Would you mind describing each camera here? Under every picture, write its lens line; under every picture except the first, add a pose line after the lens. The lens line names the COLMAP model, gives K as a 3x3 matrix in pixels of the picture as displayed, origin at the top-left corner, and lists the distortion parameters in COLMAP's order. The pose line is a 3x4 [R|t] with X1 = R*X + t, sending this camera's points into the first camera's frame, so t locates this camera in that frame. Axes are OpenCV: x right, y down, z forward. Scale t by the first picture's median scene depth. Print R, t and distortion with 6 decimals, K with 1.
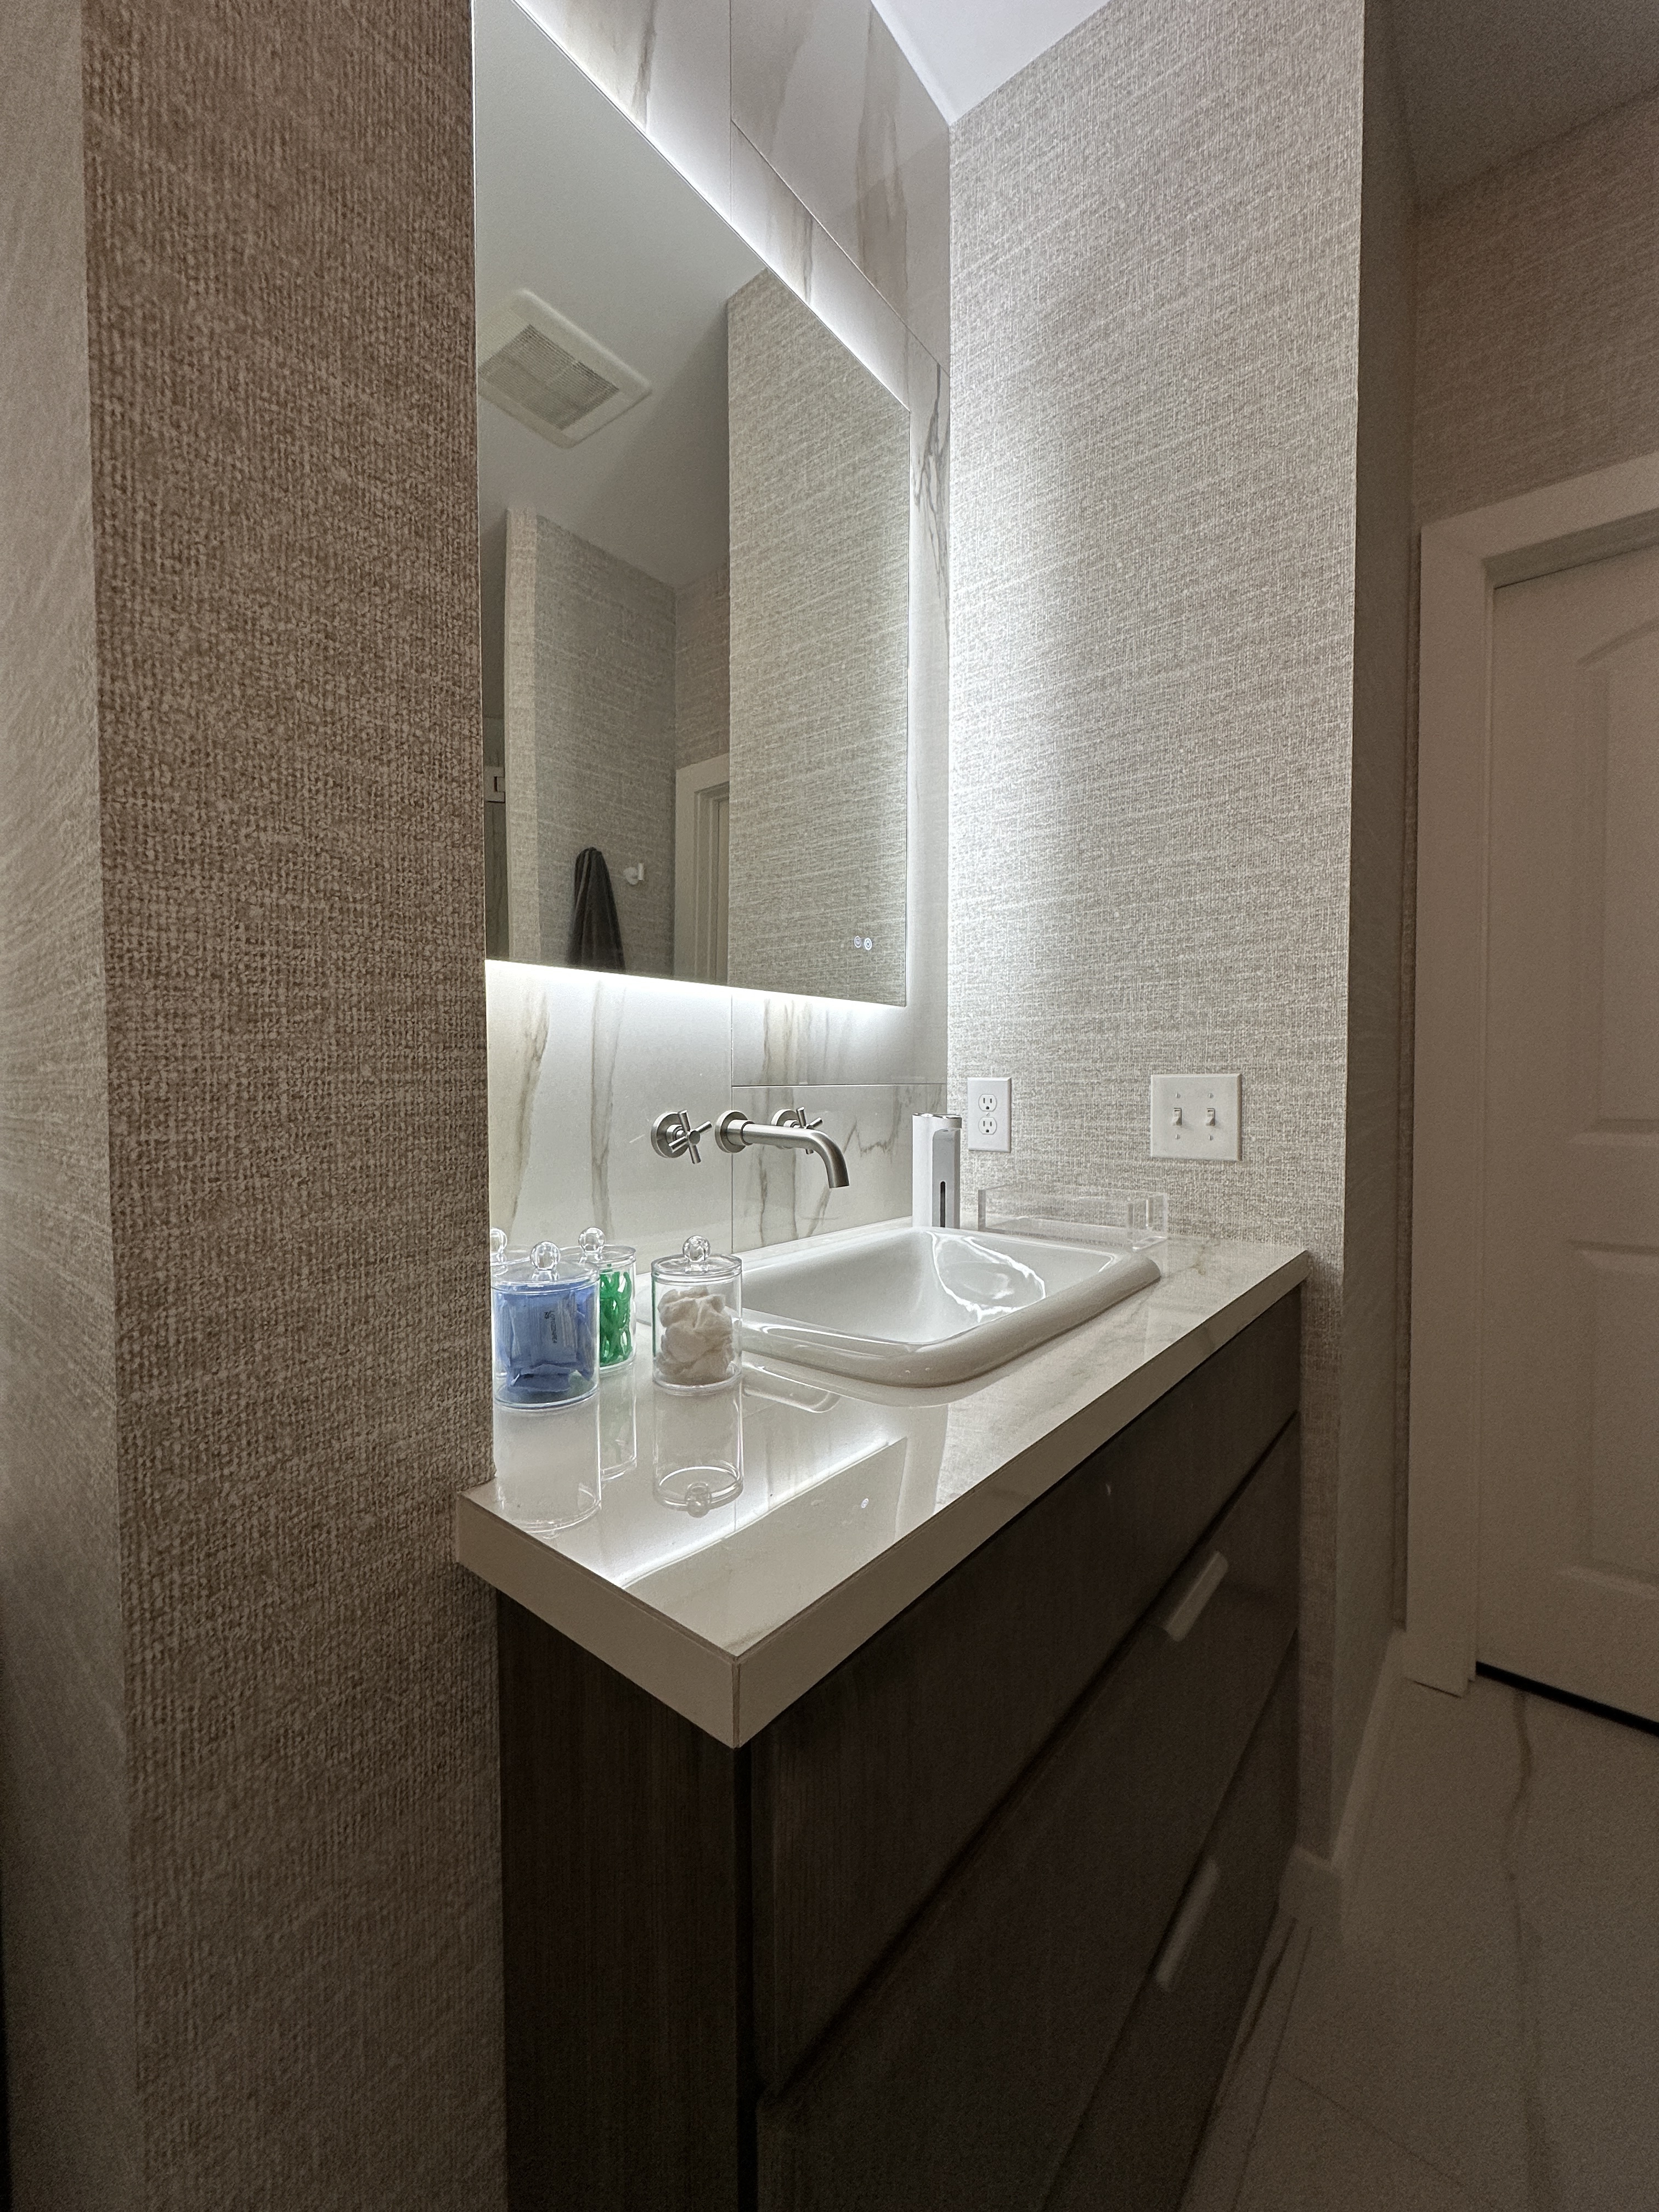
lens RADIAL K [[879.5, 0, 827.5], [0, 879.5, 1102.4], [0, 0, 1]] dist [-0.004057, 0.000715]
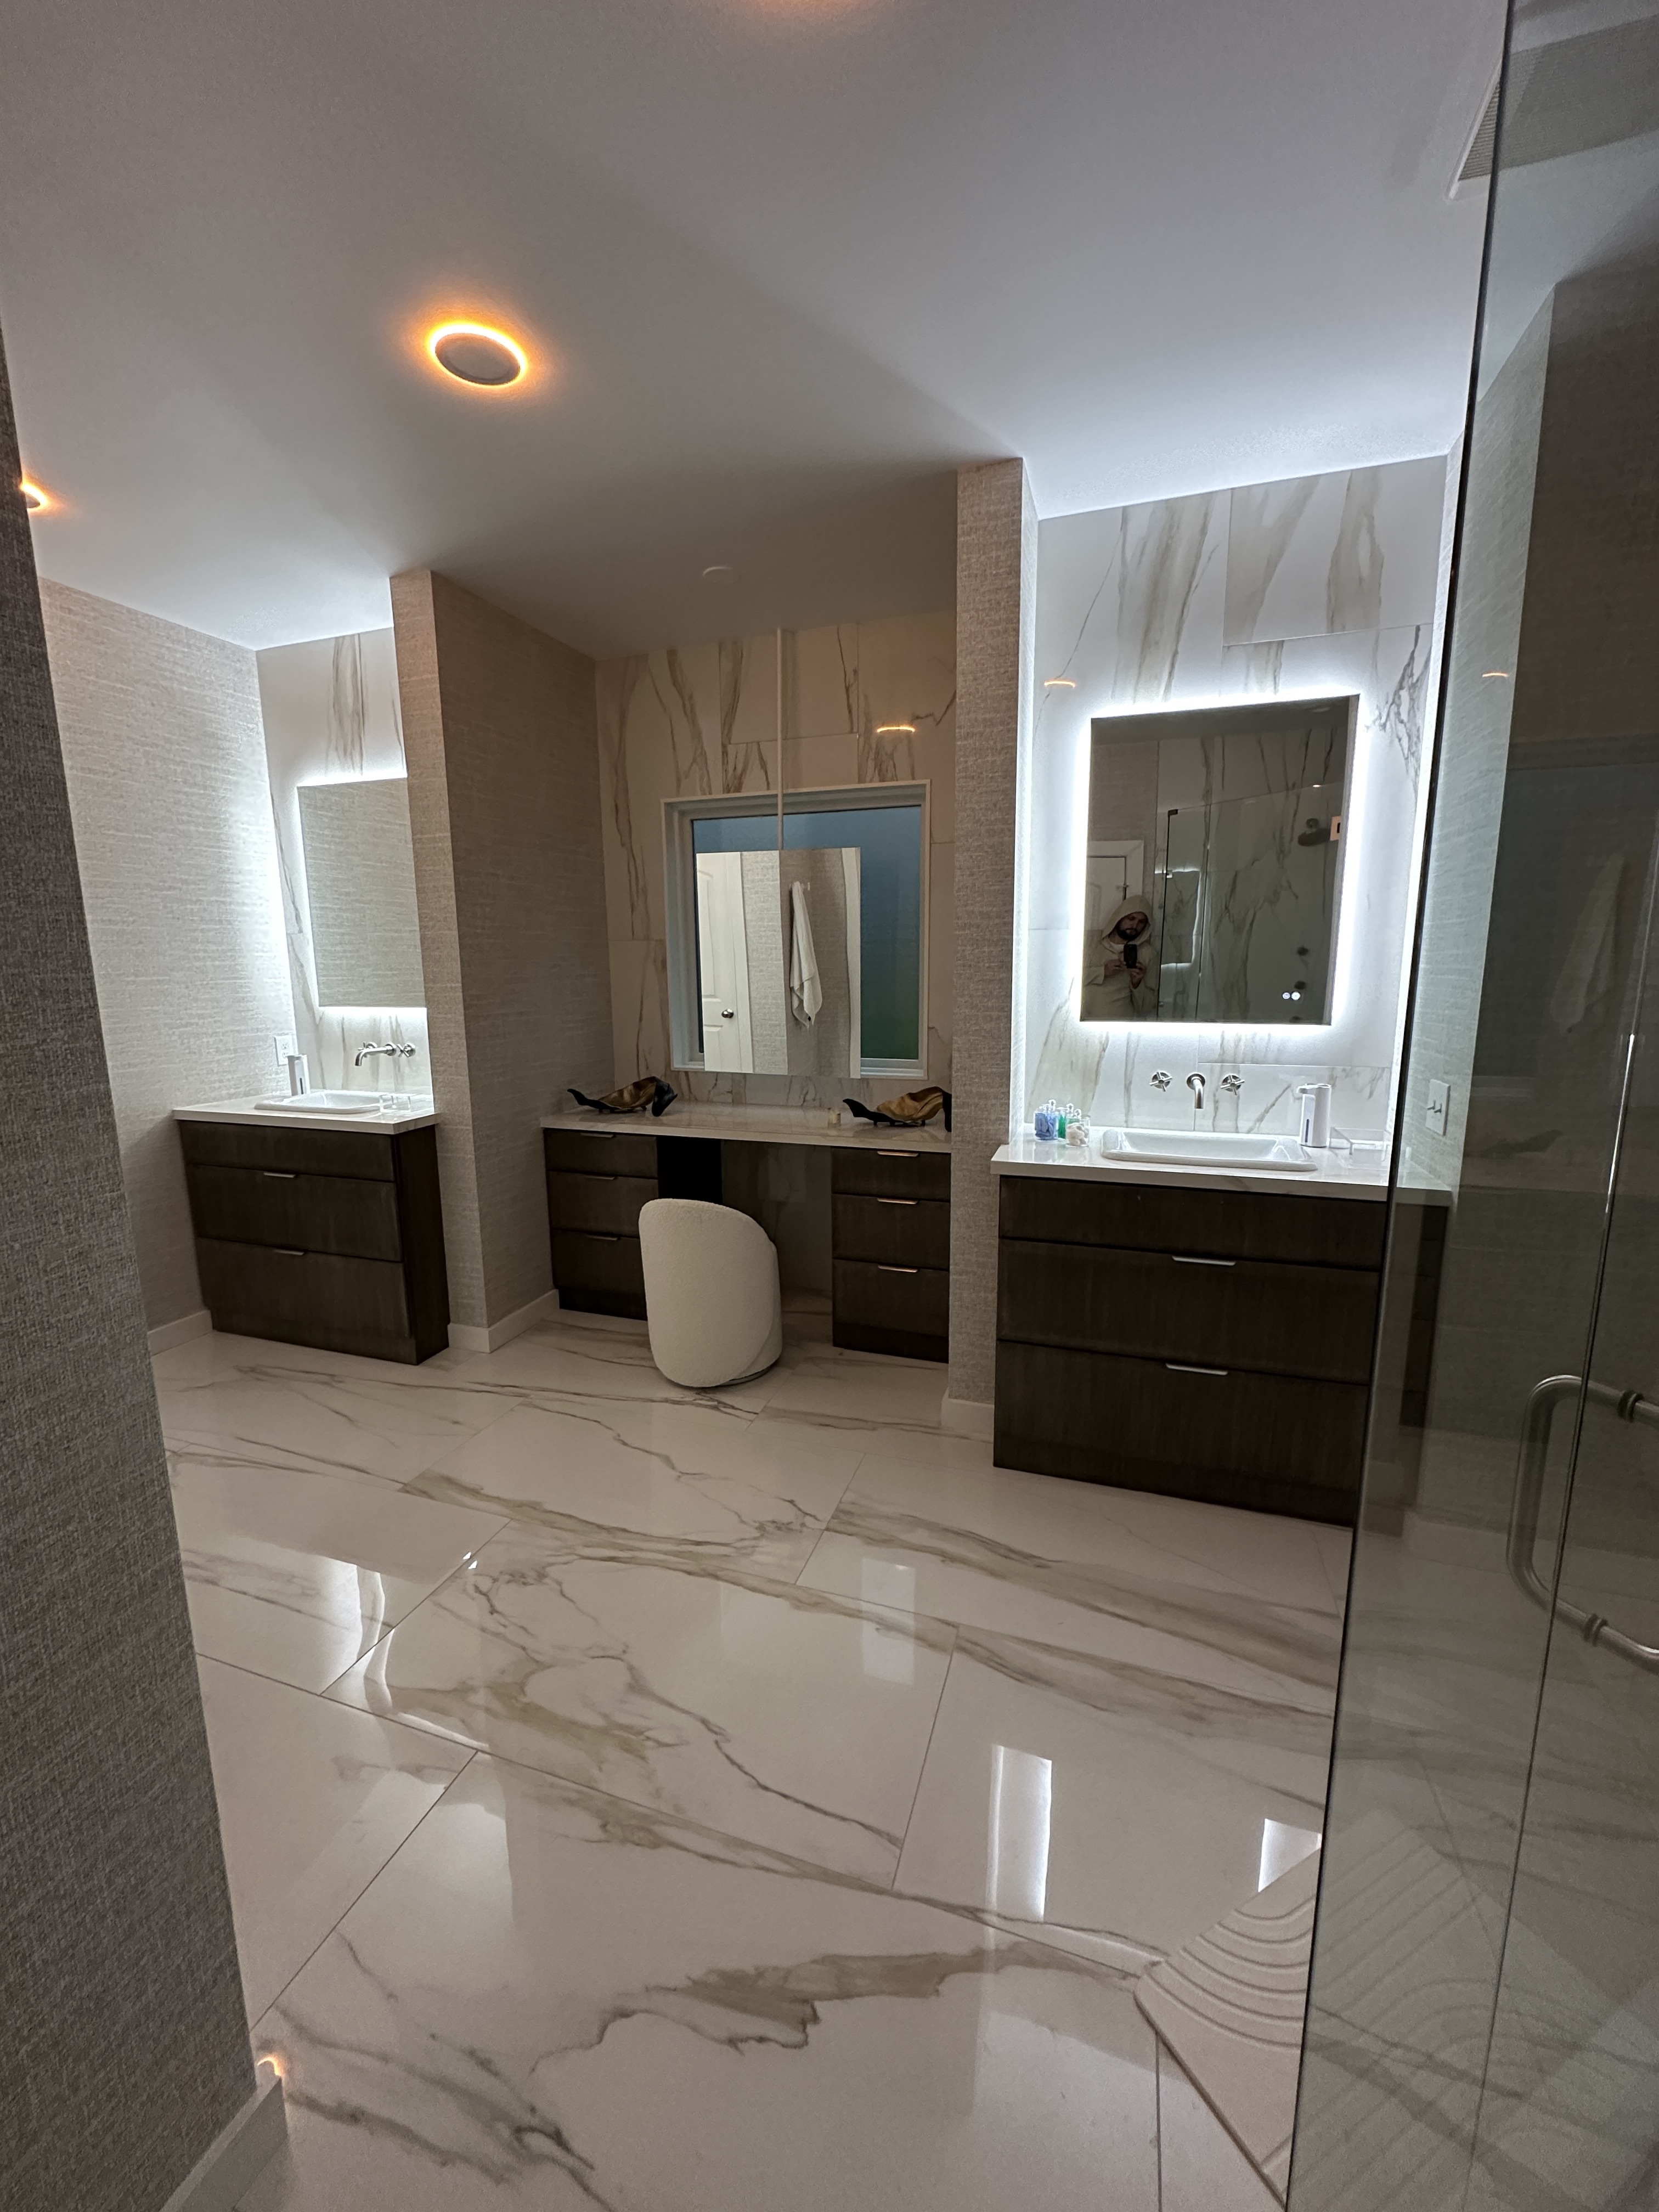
lens RADIAL K [[879.5, 0, 828.0], [0, 879.5, 1102.1], [0, 0, 1]] dist [-0.004057, 0.000715]
pose [[0.348595, 0.150139, -0.925170, 1.558615], [-0.016732, 0.987926, 0.154019, -0.232074], [0.937124, -0.038210, 0.346899, -0.694197]]
